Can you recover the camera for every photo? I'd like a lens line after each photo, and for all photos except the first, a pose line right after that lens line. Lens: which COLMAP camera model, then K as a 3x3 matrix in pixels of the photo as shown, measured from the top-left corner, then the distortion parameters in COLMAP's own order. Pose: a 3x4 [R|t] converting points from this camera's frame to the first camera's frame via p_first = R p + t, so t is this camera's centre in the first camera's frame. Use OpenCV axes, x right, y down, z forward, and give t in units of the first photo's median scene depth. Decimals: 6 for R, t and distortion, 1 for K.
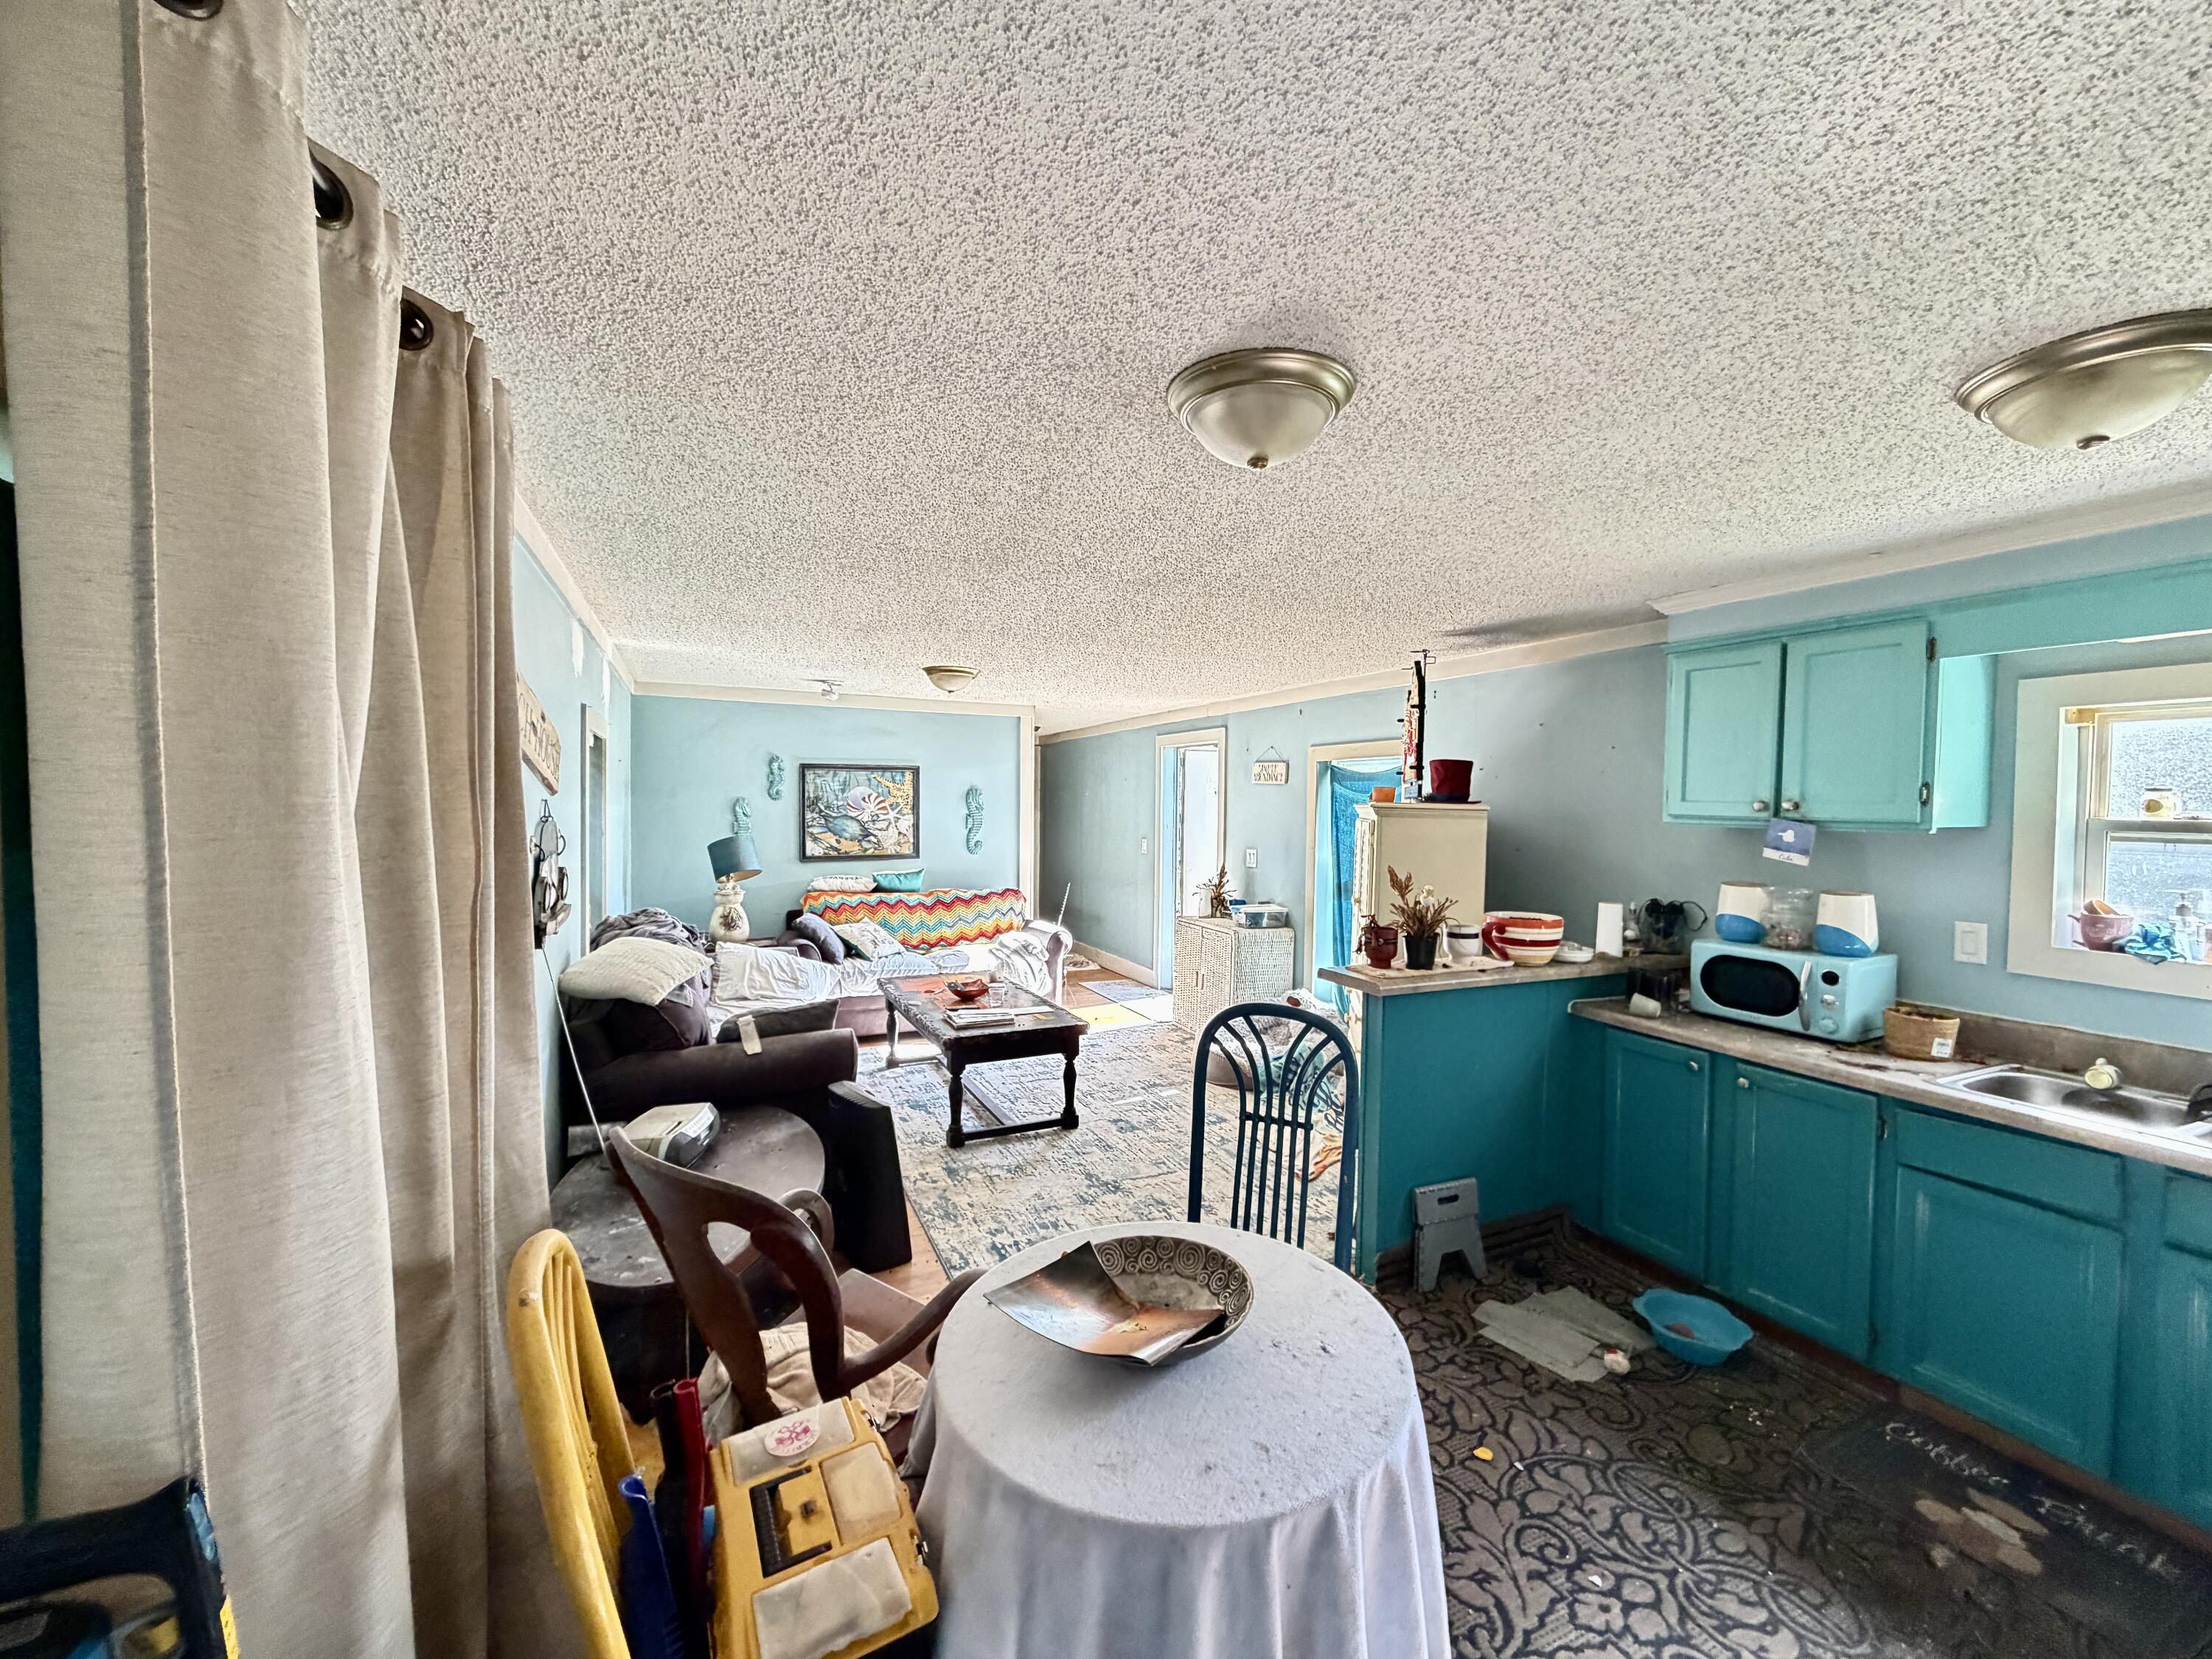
lens RADIAL K [[880.1, 0, 1102.8], [0, 880.1, 832.4], [0, 0, 1]] dist [0.000214, 0.000759]
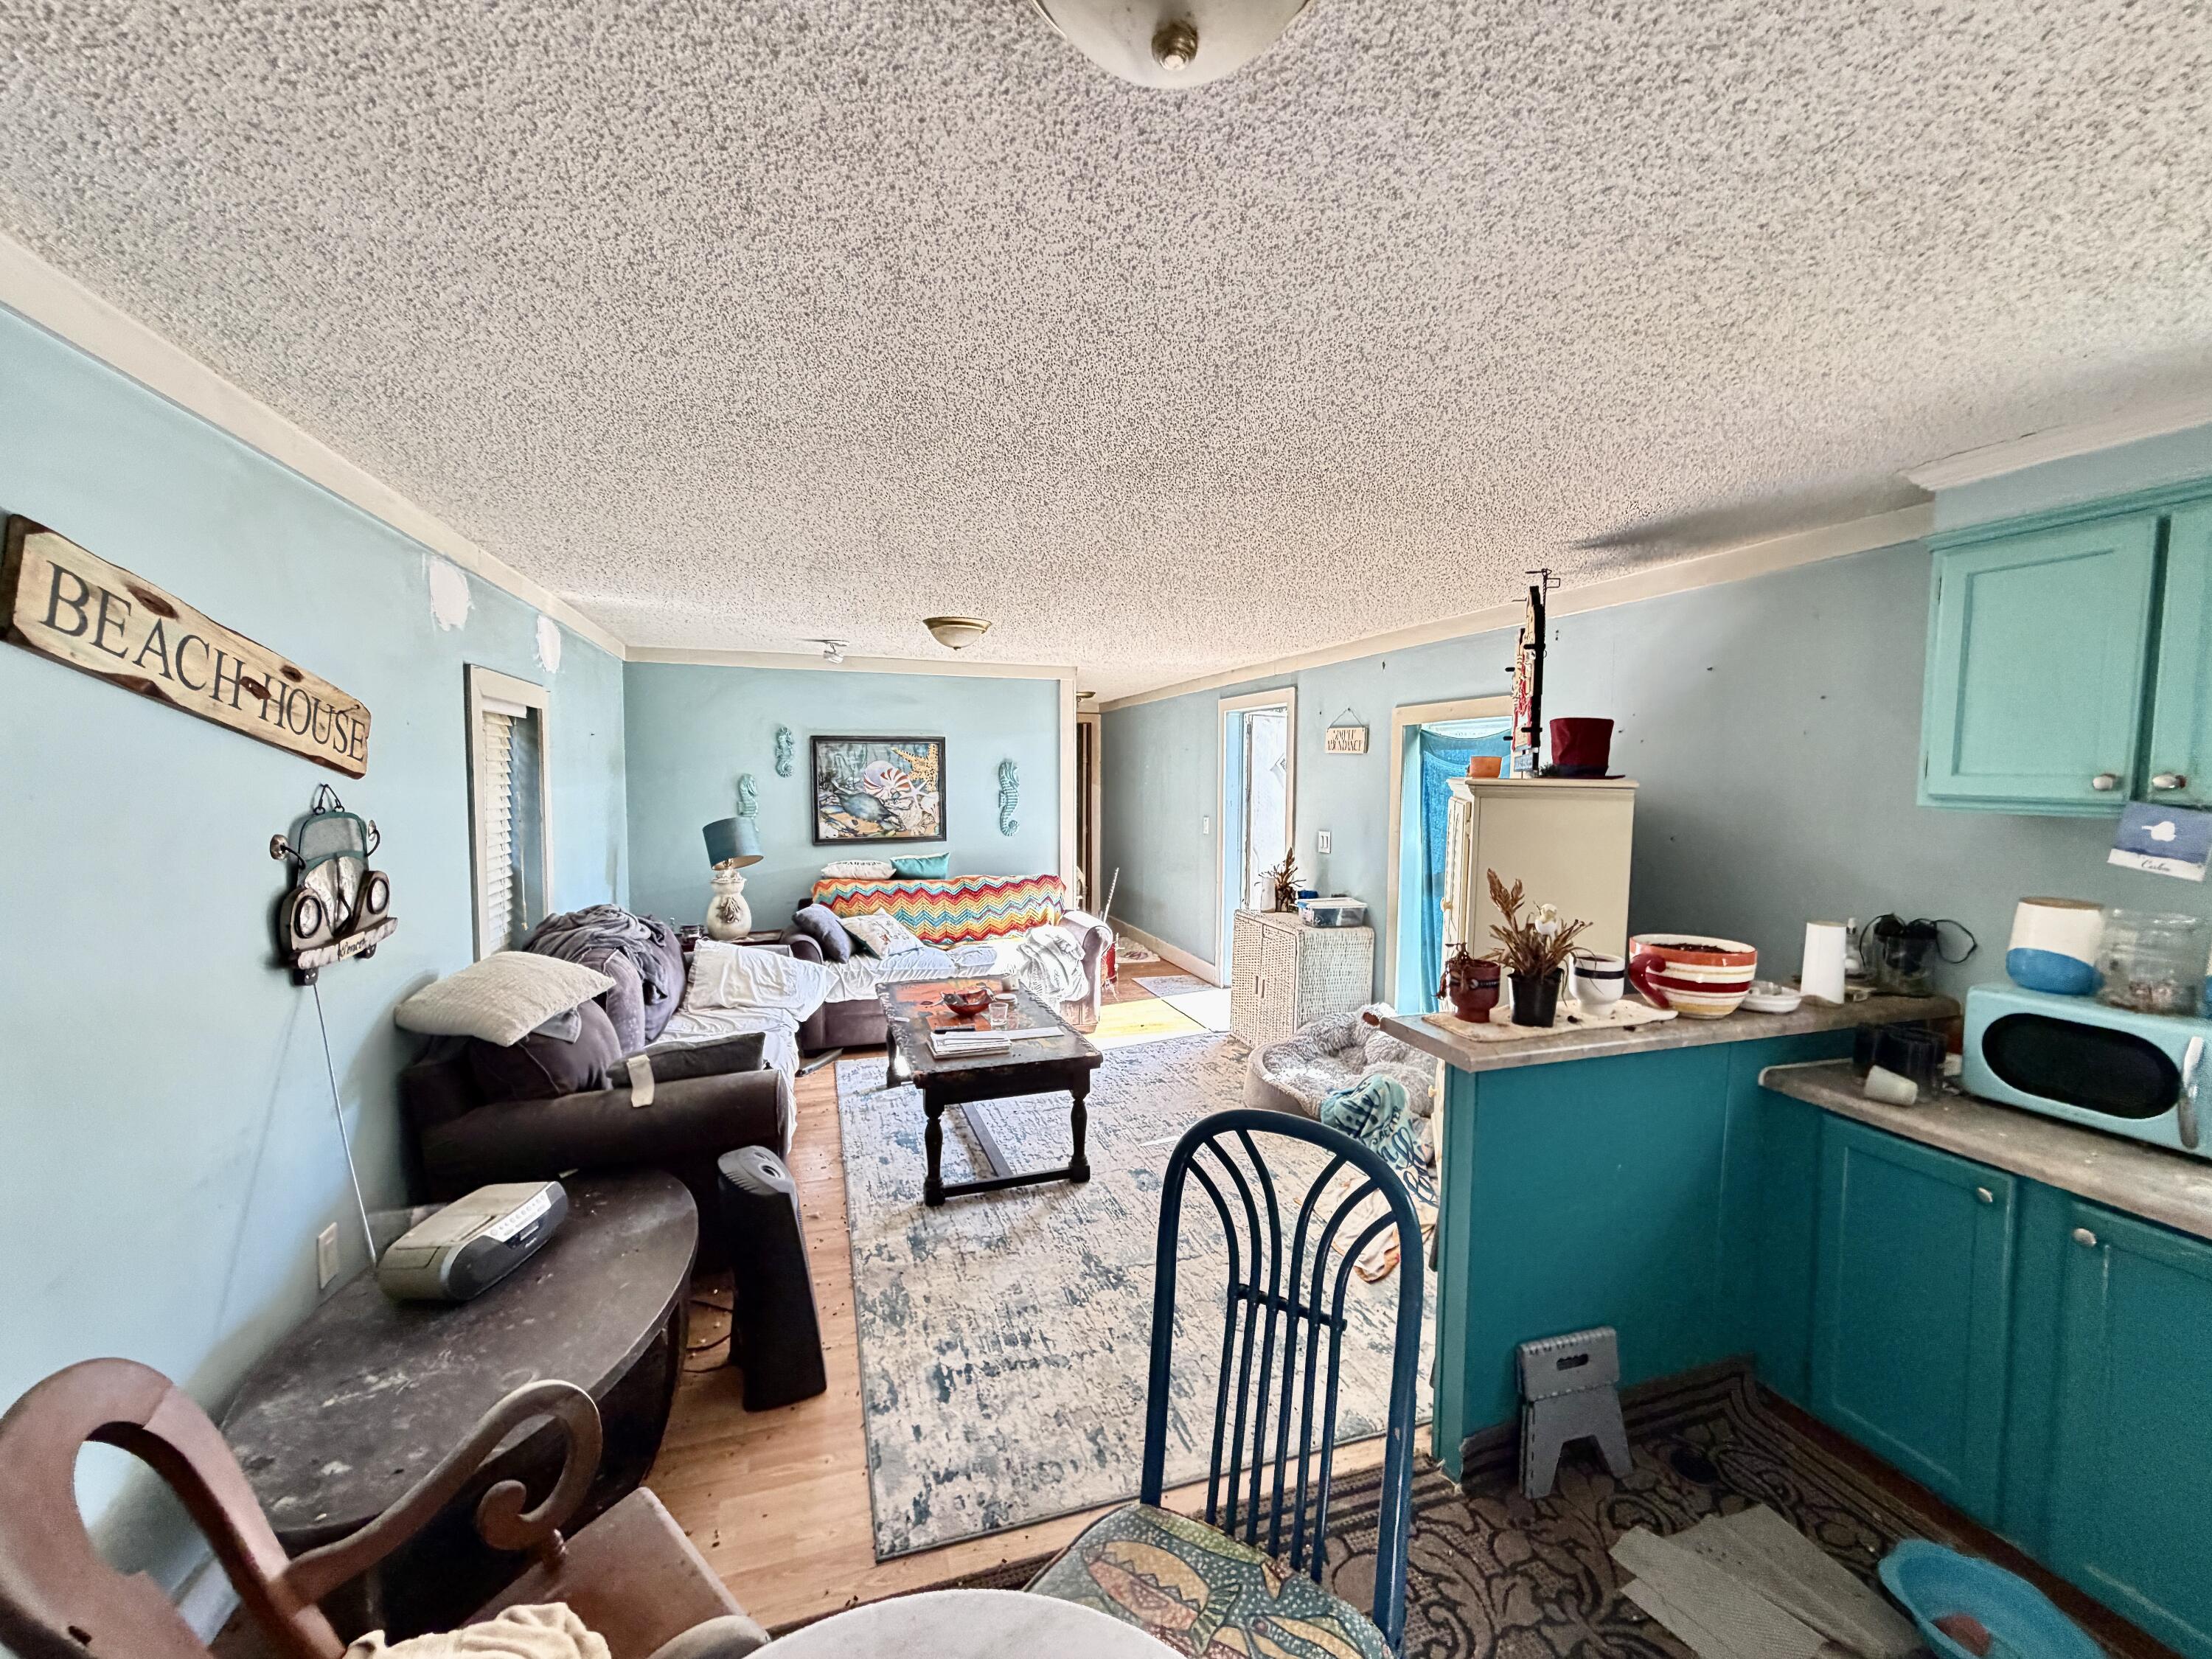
lens RADIAL K [[880.1, 0, 1103.6], [0, 880.1, 831.9], [0, 0, 1]] dist [0.000214, 0.000759]
pose [[0.994187, -0.000173, -0.107668, 0.094812], [0.003637, 0.999482, 0.031977, -0.015527], [0.107606, -0.032183, 0.993673, 0.269275]]
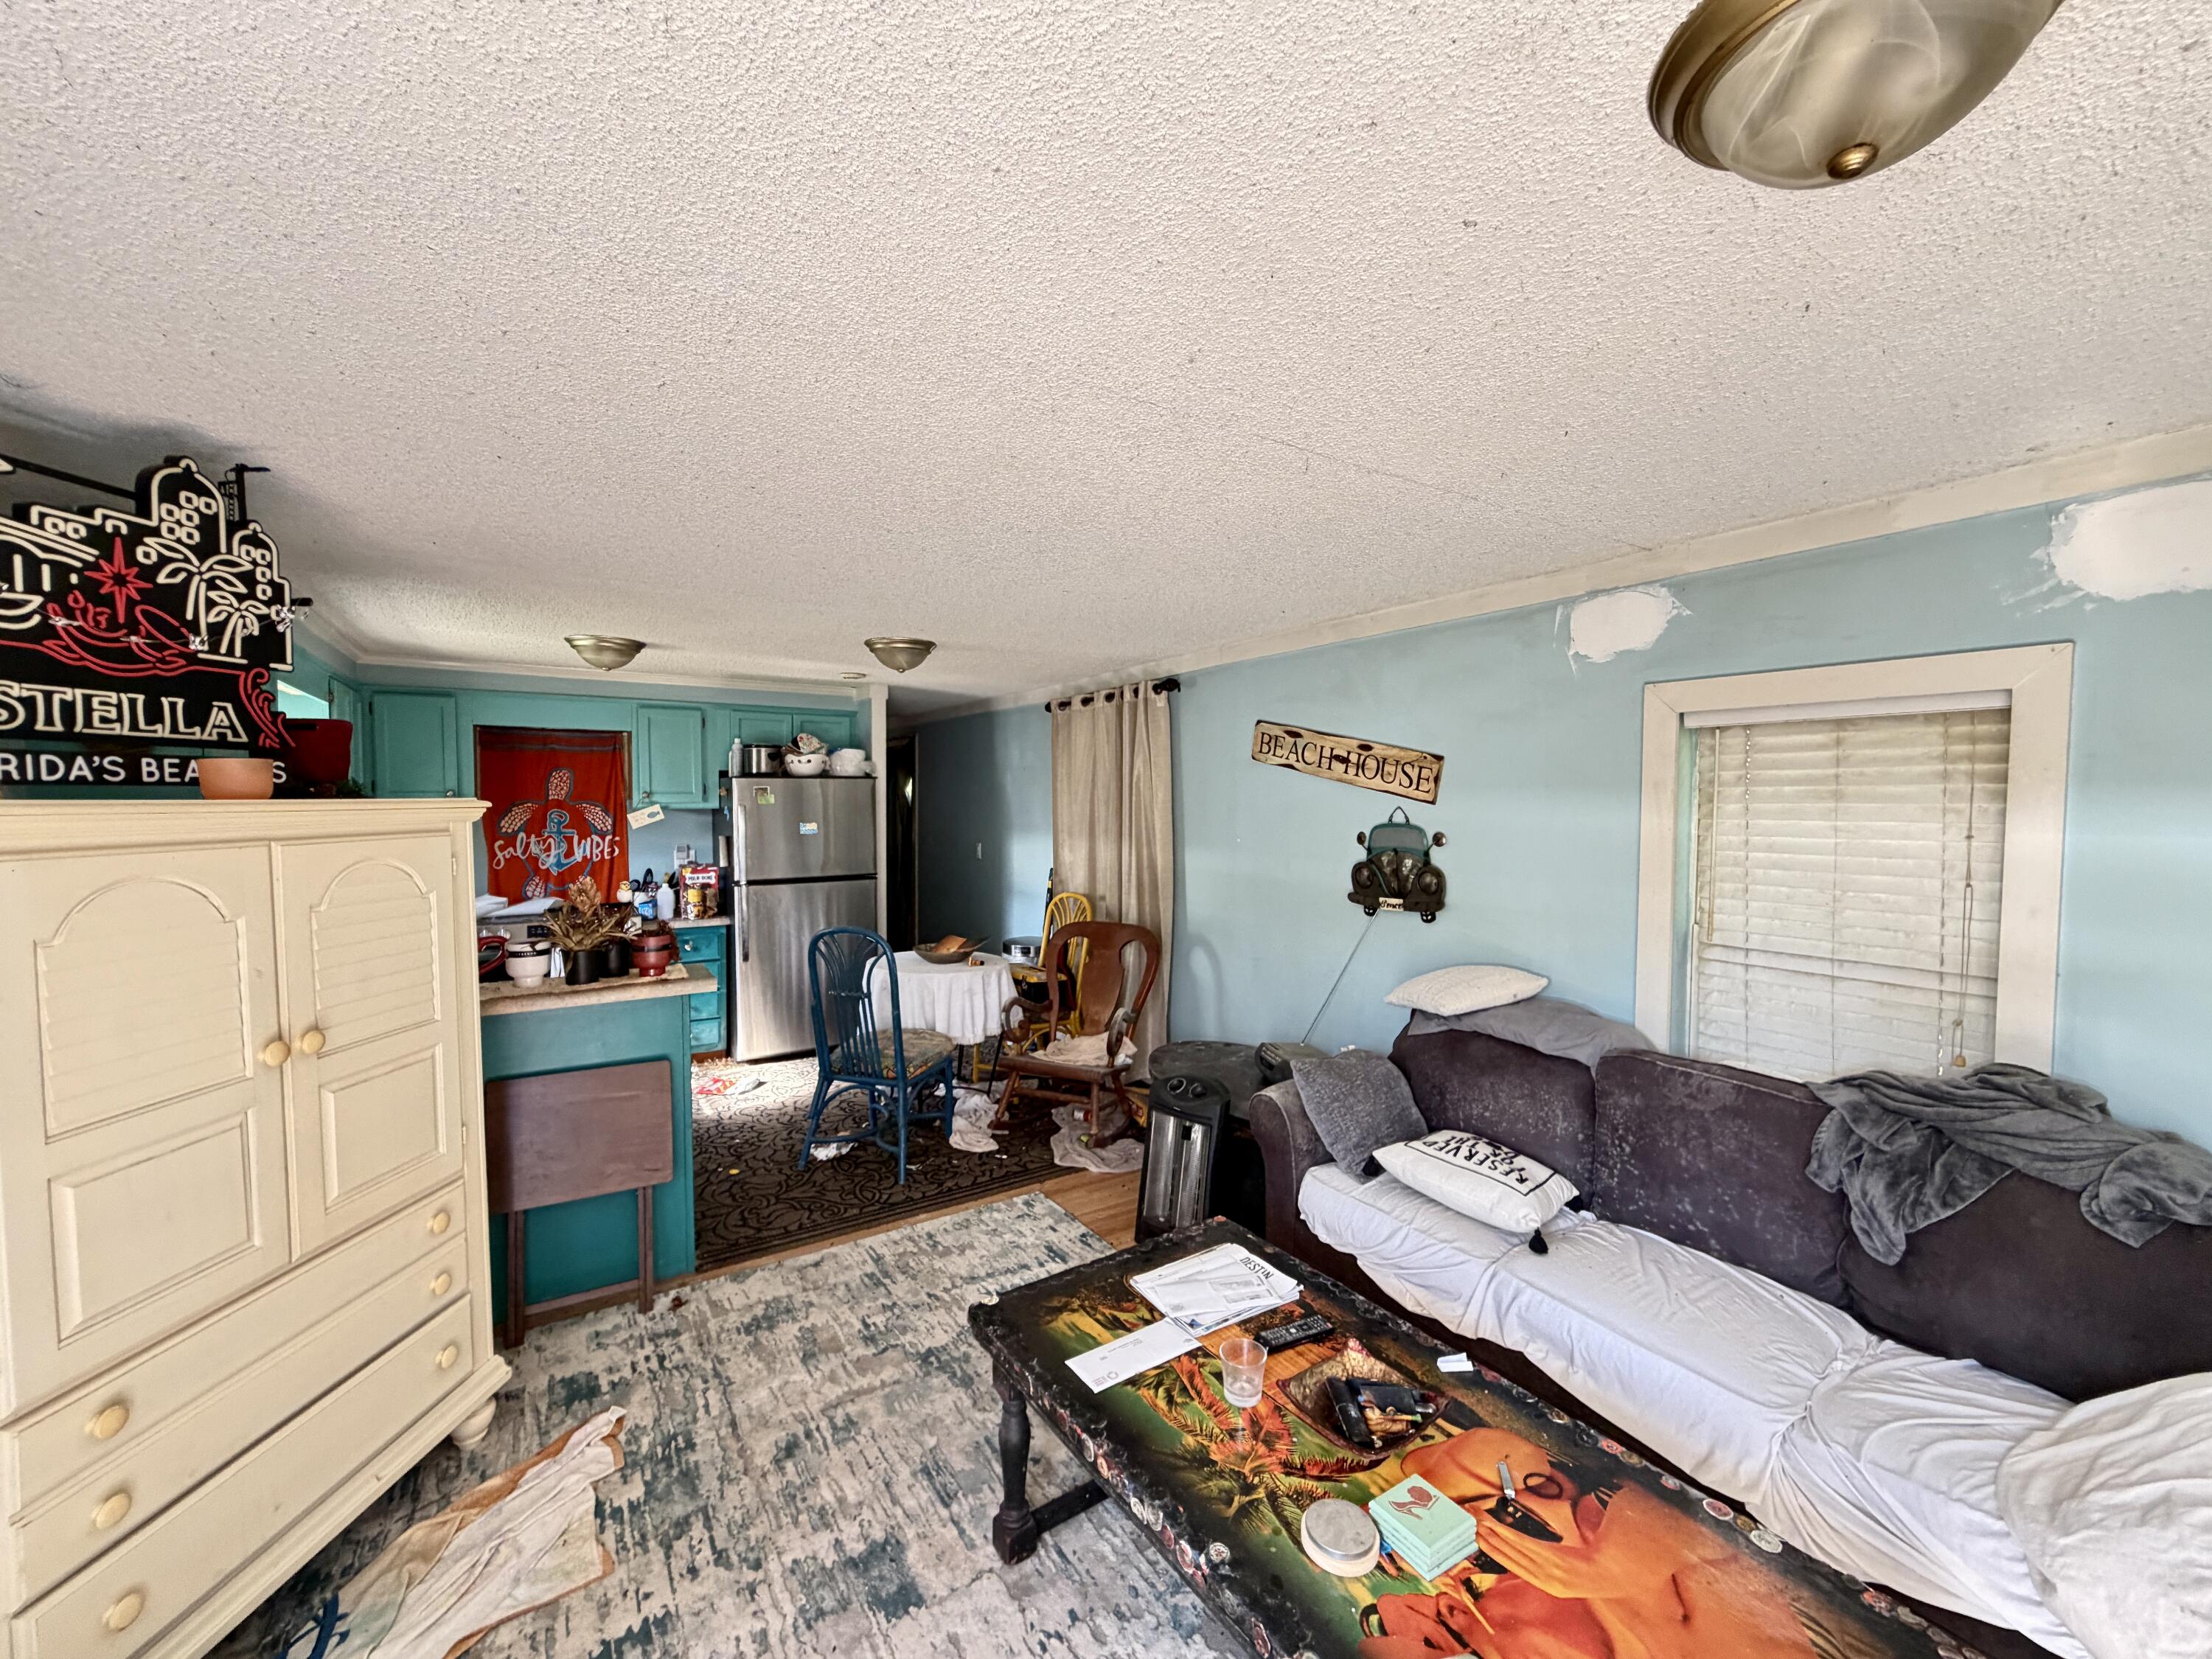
lens RADIAL K [[880.1, 0, 1102.2], [0, 880.1, 834.8], [0, 0, 1]] dist [0.000214, 0.000759]
pose [[-0.987967, -0.002695, -0.154643, -0.023907], [-0.014553, 0.997032, 0.075599, -0.079771], [0.153980, 0.076940, -0.985074, 2.004494]]
